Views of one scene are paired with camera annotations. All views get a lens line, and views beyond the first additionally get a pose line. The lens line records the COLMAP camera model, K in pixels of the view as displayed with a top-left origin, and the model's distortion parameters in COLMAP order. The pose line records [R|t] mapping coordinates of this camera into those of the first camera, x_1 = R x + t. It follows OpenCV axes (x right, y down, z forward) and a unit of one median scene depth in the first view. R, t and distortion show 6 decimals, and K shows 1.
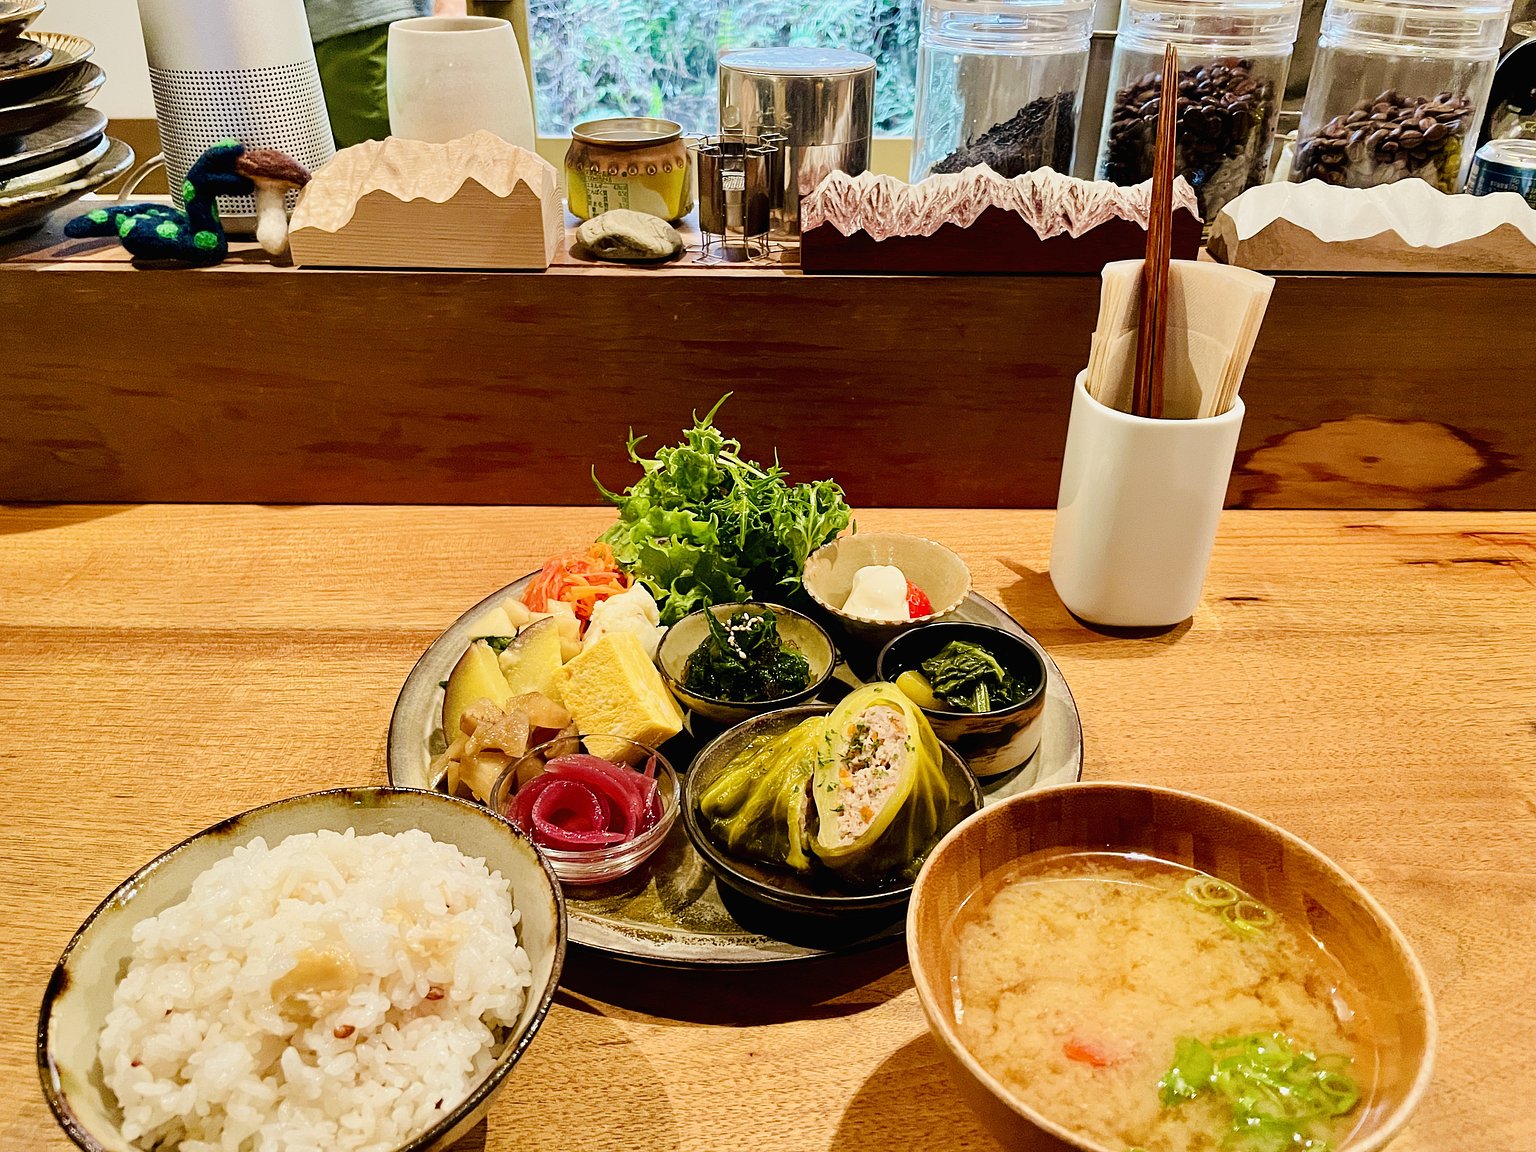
lens RADIAL K [[1083.2, 0, 768.0], [0, 1083.2, 576.0], [0, 0, 1]] dist [0.047789, -0.068545]
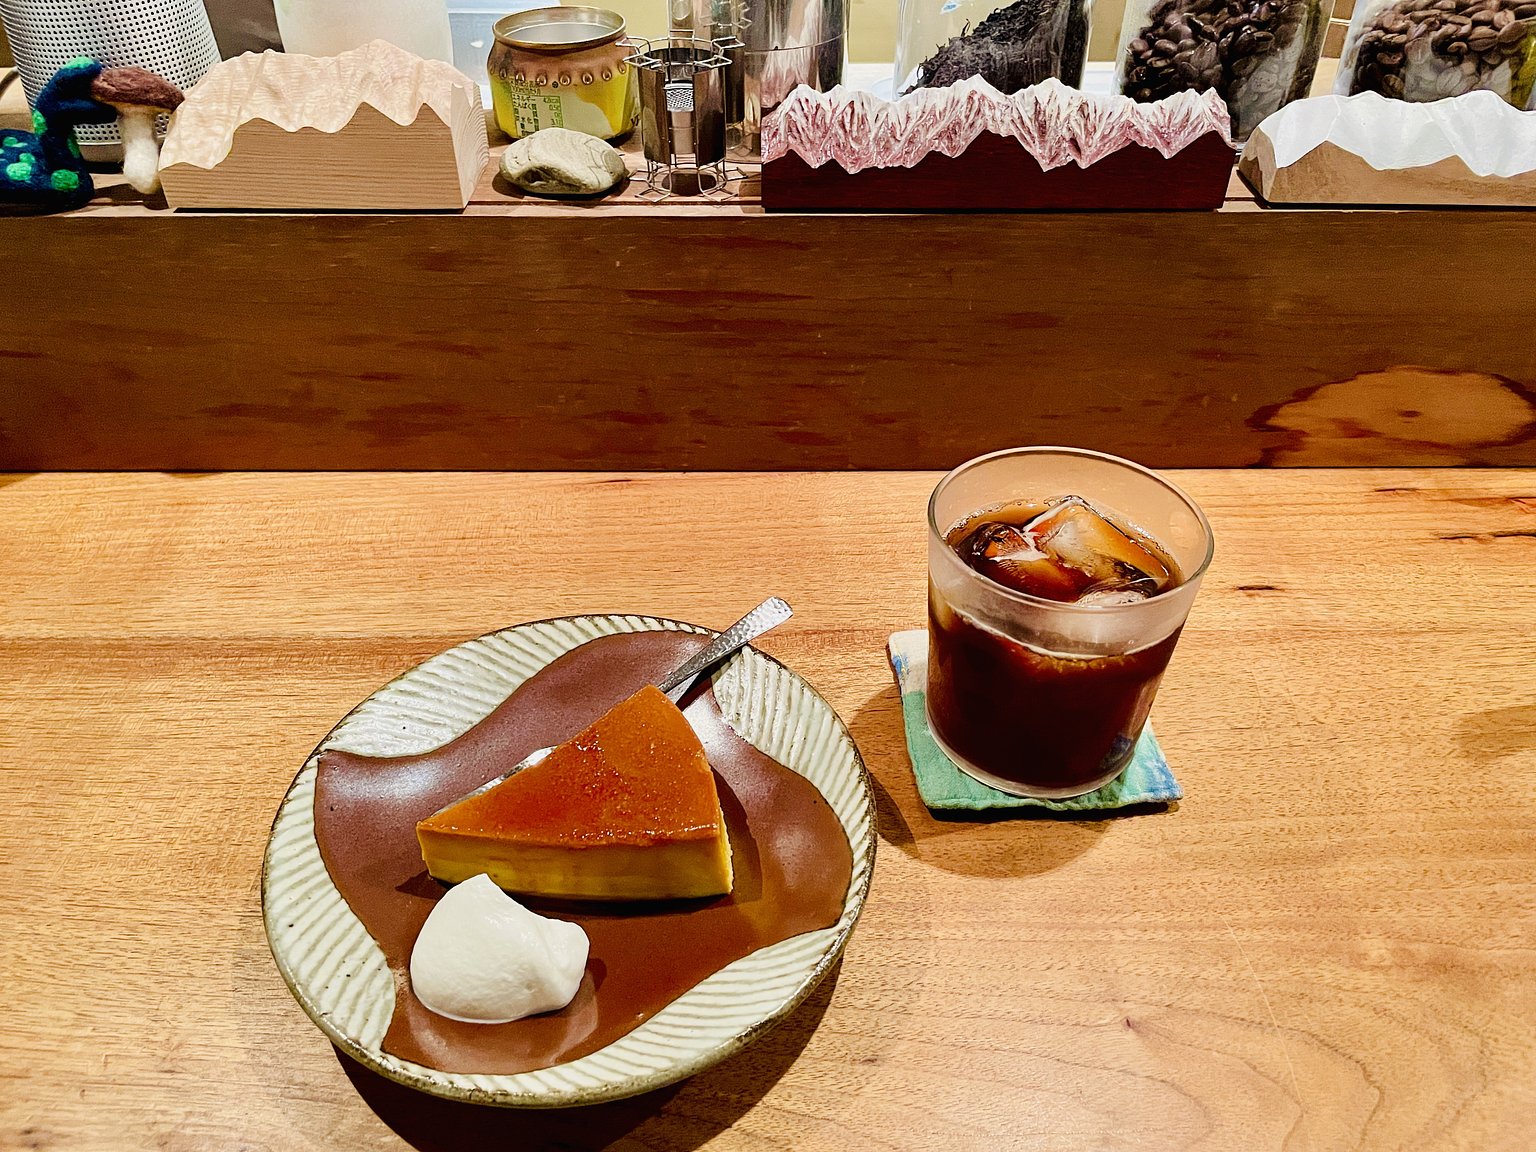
lens RADIAL K [[1083.2, 0, 768.0], [0, 1083.2, 576.0], [0, 0, 1]] dist [0.047789, -0.068545]
pose [[0.999970, -0.006833, -0.003619, 0.036450], [0.007275, 0.990002, 0.140865, -0.115981], [0.002620, -0.140888, 0.990022, 0.112793]]
